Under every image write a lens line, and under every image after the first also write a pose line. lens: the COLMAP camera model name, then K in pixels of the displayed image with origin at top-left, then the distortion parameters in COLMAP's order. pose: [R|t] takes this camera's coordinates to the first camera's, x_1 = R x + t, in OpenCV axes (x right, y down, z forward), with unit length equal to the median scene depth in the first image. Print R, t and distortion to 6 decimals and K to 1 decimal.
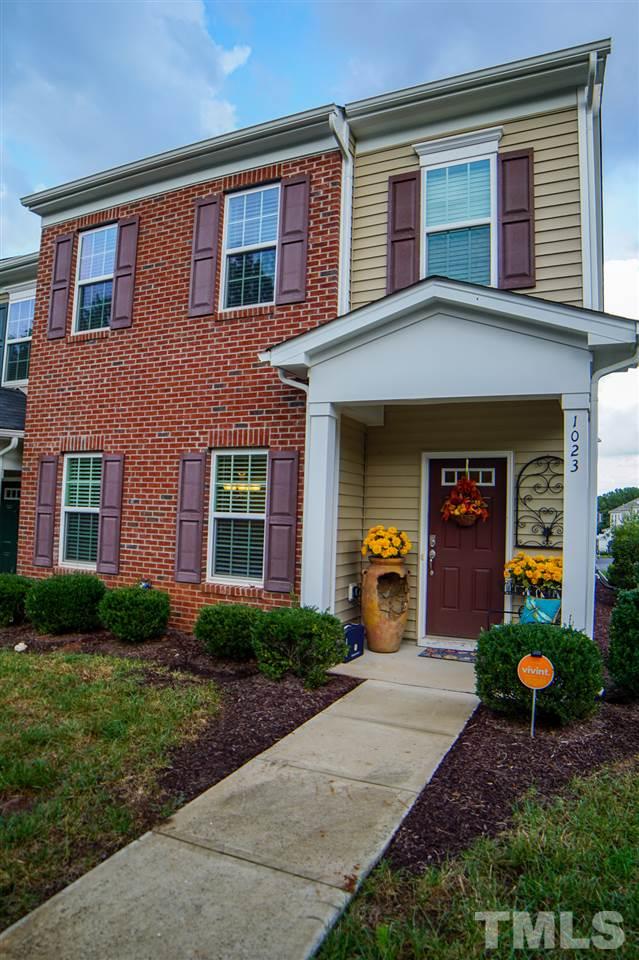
lens RADIAL K [[602.2, 0, 319.5], [0, 602.2, 480.0], [0, 0, 1]] dist [-0.115286, 0.048138]
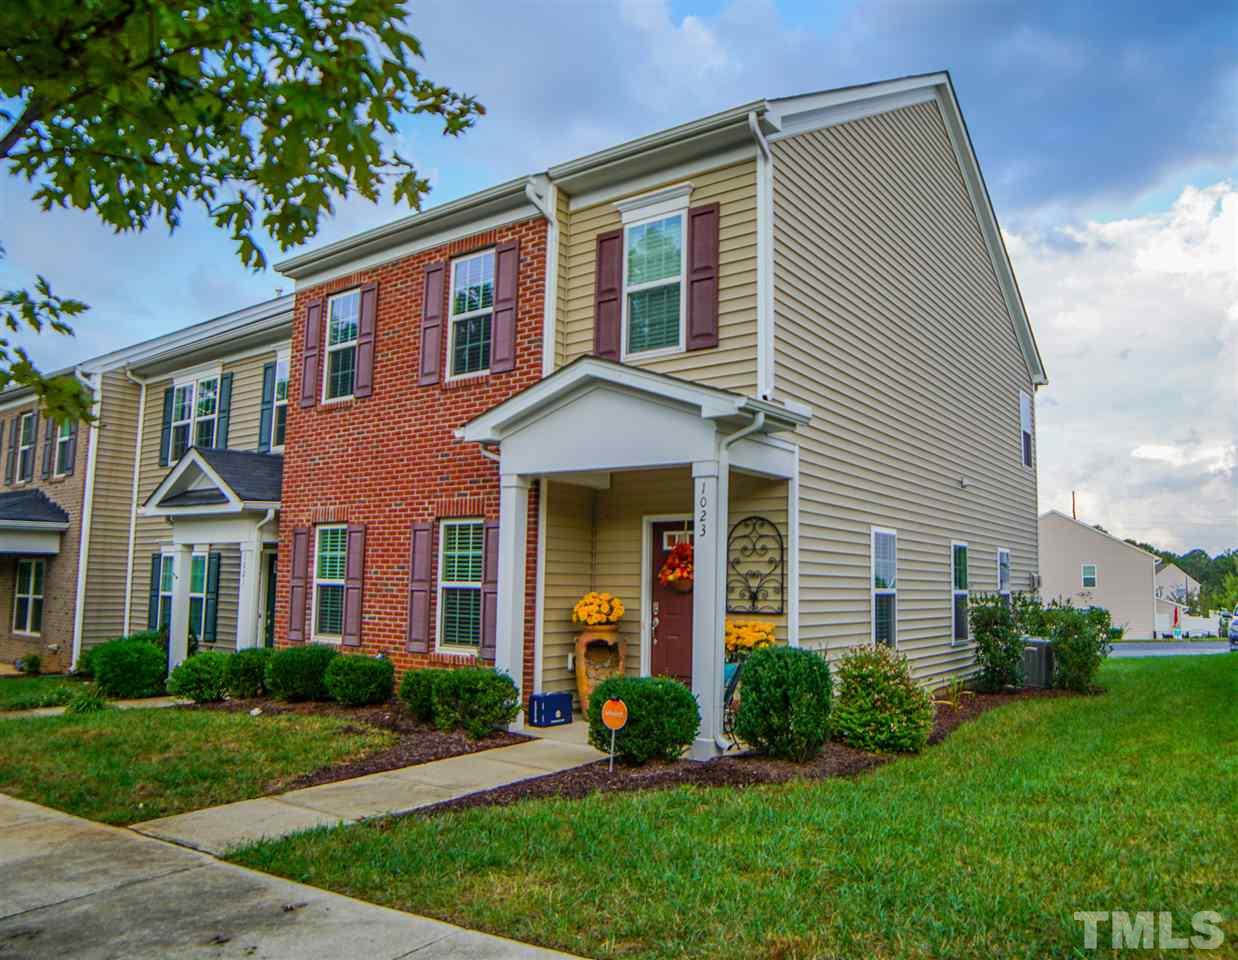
lens RADIAL K [[897.9, 0, 622.9], [0, 897.9, 485.3], [0, 0, 1]] dist [-0.101936, 0.000022]
pose [[0.981471, -0.038081, -0.187790, 0.408704], [0.026875, 0.997723, -0.061863, -0.006374], [0.189718, 0.055670, 0.980259, -0.413033]]
